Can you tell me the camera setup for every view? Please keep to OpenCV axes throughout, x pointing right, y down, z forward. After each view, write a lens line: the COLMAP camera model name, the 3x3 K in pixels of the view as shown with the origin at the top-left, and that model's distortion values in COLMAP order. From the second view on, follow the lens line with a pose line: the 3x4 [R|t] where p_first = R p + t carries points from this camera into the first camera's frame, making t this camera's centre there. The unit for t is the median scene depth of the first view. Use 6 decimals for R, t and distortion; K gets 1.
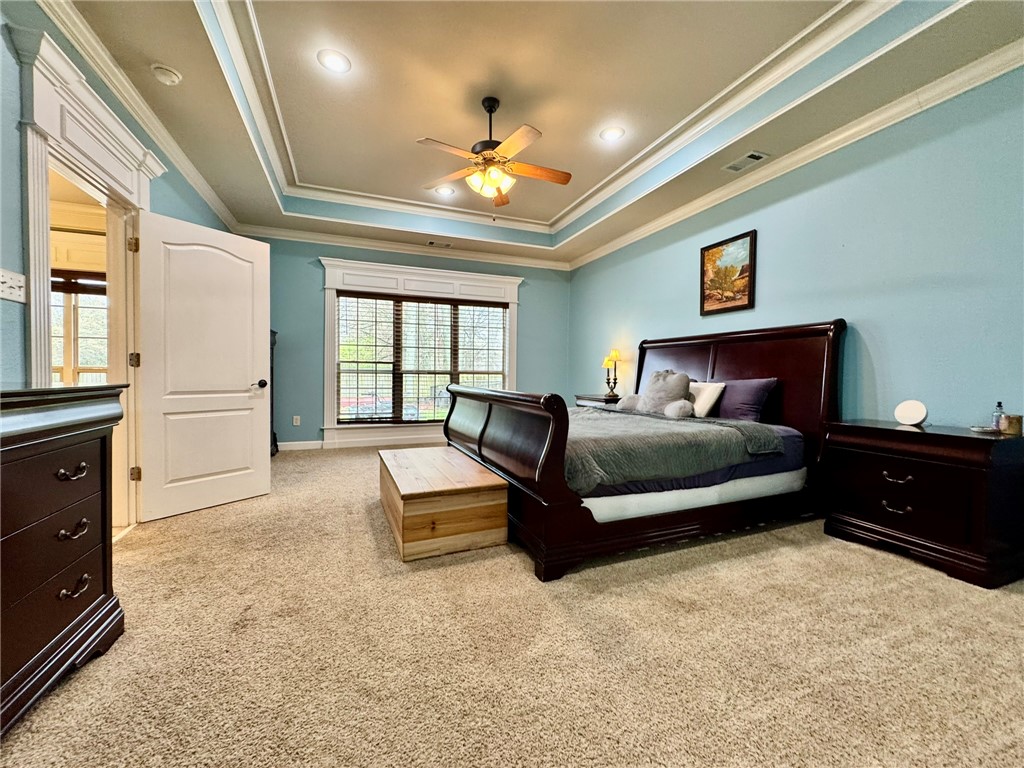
lens RADIAL K [[400.3, 0, 515.7], [0, 400.3, 385.1], [0, 0, 1]] dist [-0.001884, -0.000042]
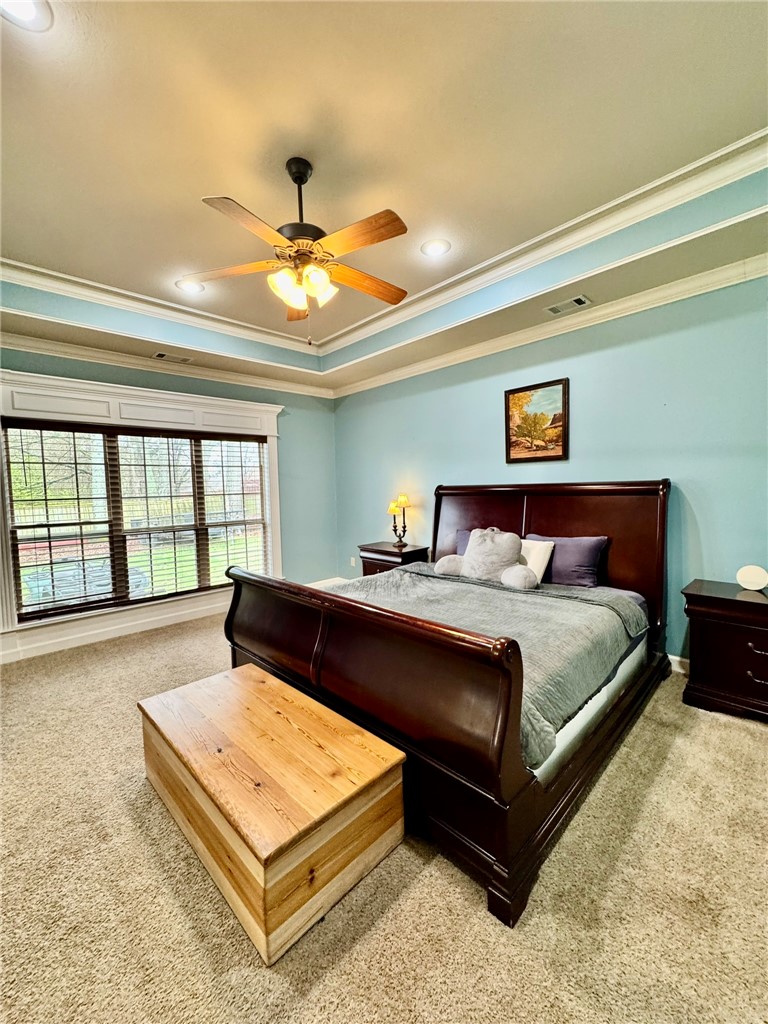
lens RADIAL K [[400.3, 0, 383.7], [0, 400.3, 513.5], [0, 0, 1]] dist [-0.001884, -0.000042]
pose [[0.929097, -0.057539, 0.365333, -0.162604], [0.045604, 0.998109, 0.041221, -0.111614], [-0.367014, -0.021638, 0.929964, 0.237599]]
